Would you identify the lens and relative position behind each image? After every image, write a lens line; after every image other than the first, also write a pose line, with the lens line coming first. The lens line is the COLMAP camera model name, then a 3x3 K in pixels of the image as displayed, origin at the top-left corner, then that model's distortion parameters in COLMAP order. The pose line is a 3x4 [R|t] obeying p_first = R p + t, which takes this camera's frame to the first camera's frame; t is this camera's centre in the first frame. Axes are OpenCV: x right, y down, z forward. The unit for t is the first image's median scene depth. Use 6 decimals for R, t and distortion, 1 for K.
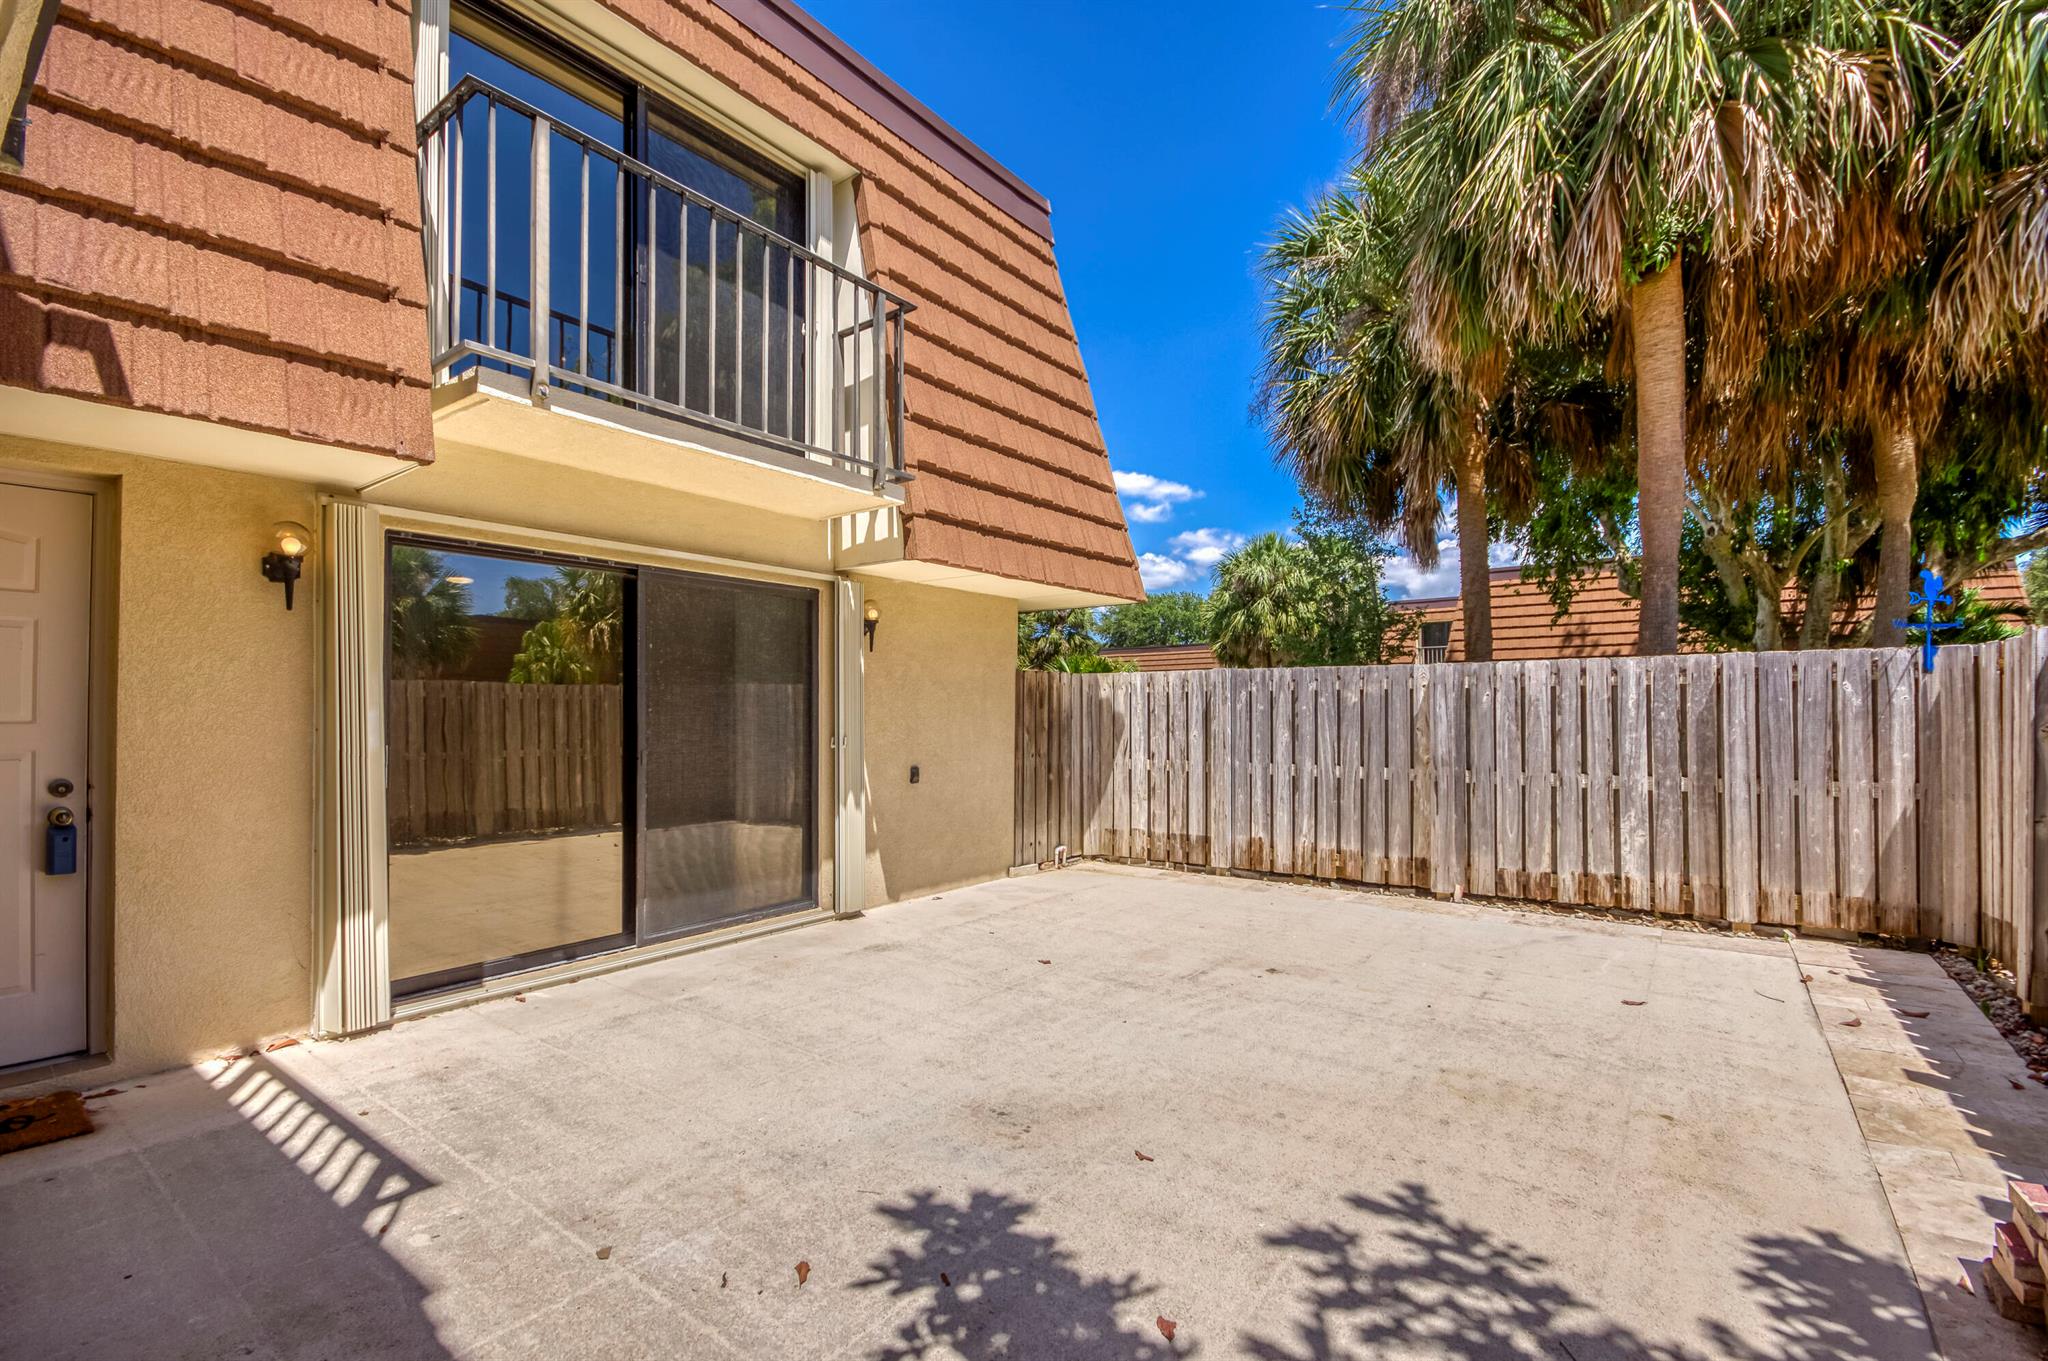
lens RADIAL K [[908.4, 0, 1062.3], [0, 908.4, 700.9], [0, 0, 1]] dist [-0.001197, 0.000011]
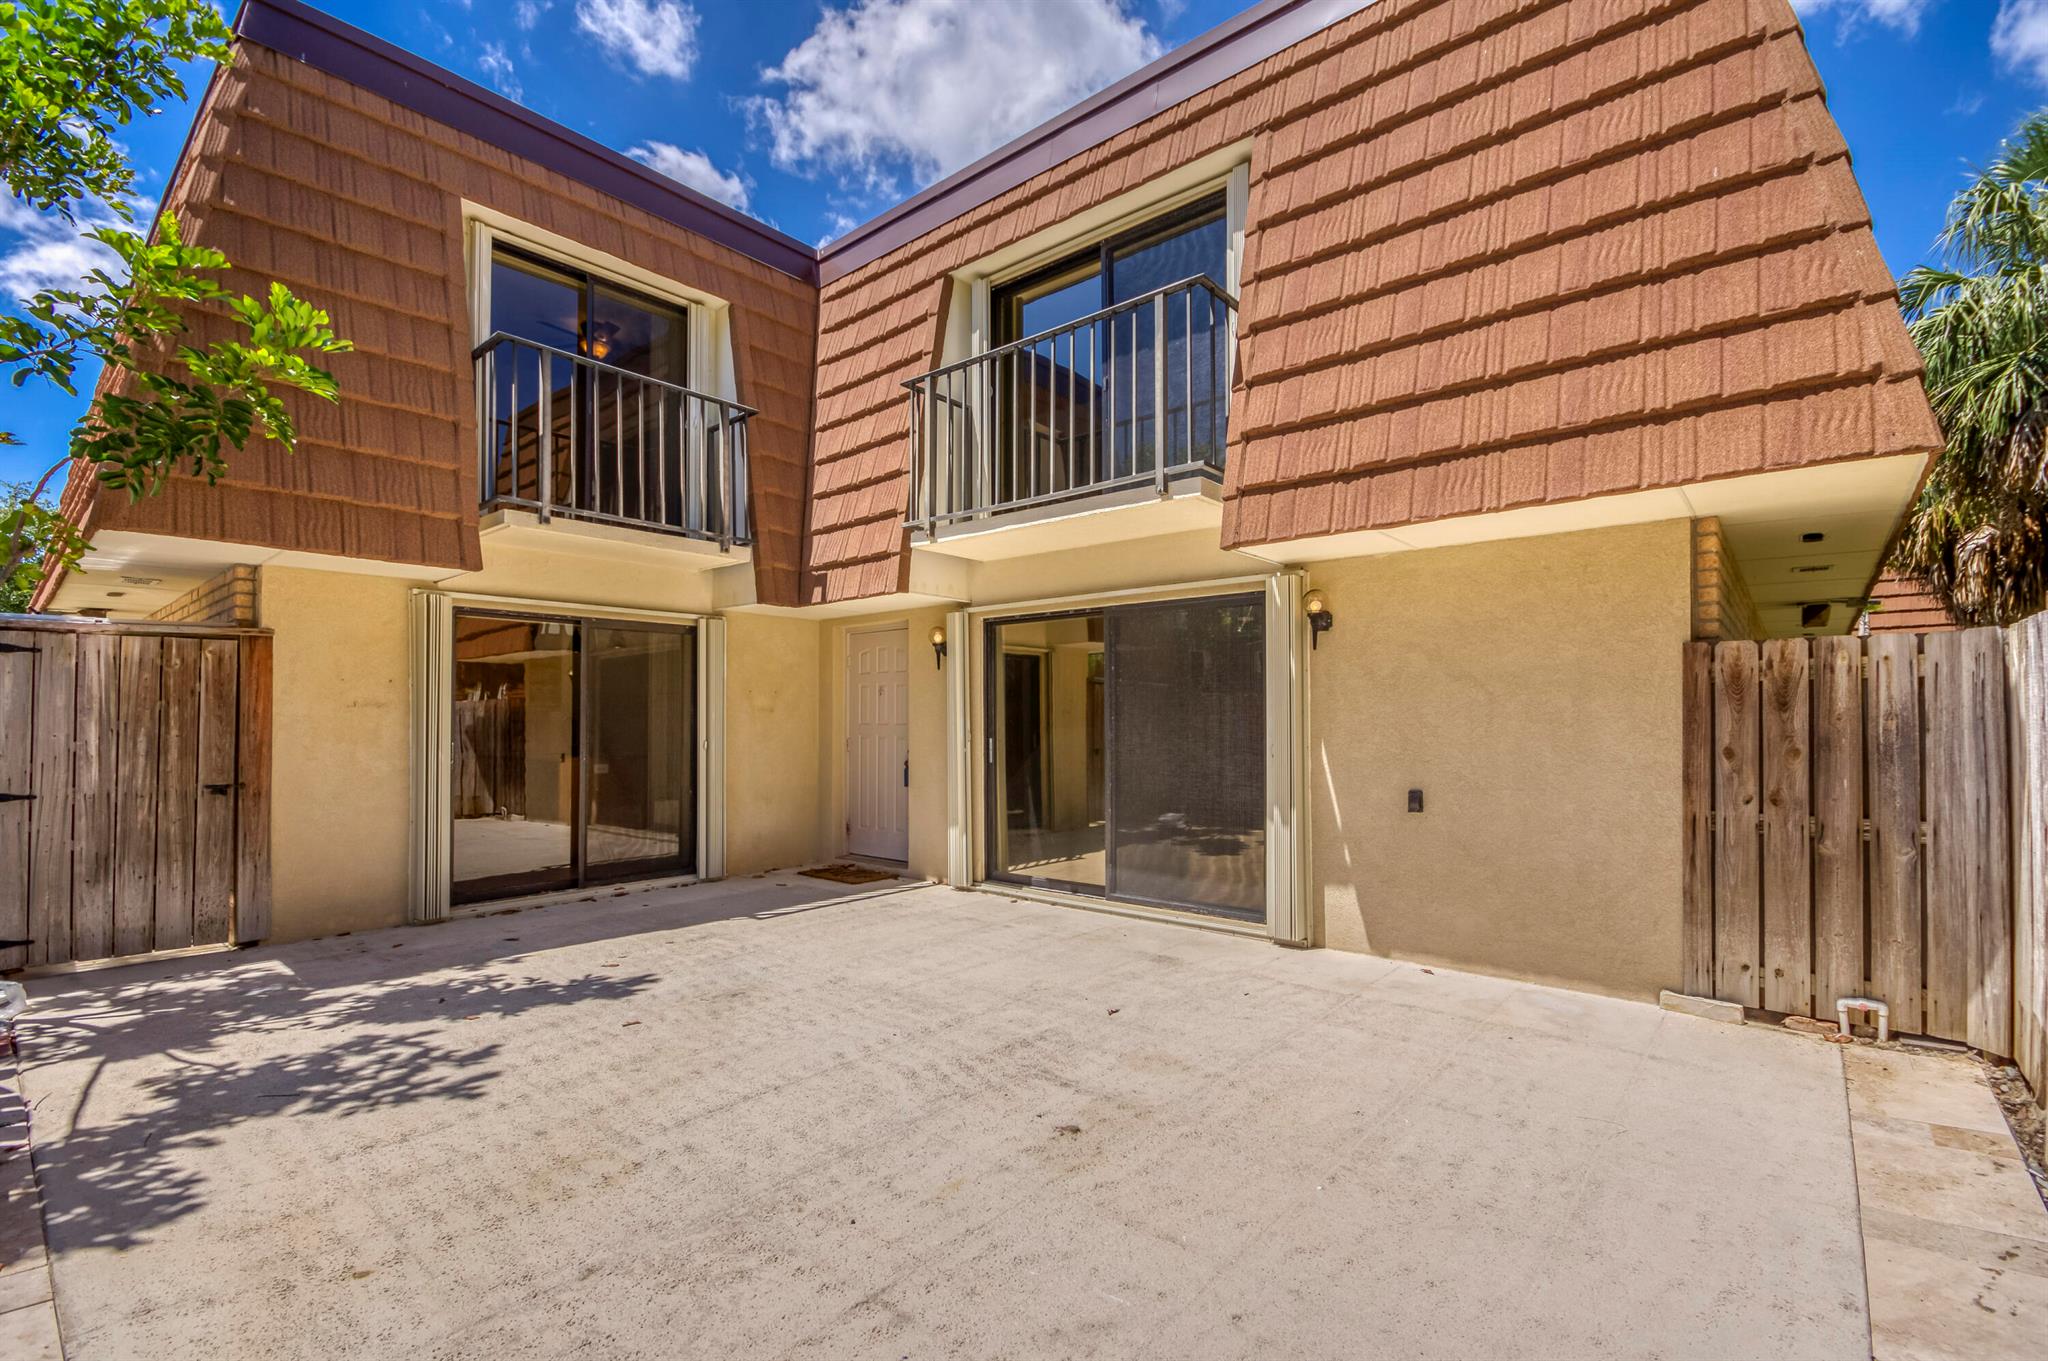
lens RADIAL K [[905.3, 0, 1029.7], [0, 905.3, 711.1], [0, 0, 1]] dist [0.000819, -0.005419]
pose [[-0.089837, -0.009863, -0.995908, 1.203633], [0.013032, 0.999854, -0.011078, 0.018326], [0.995871, -0.013974, -0.089695, 1.439946]]
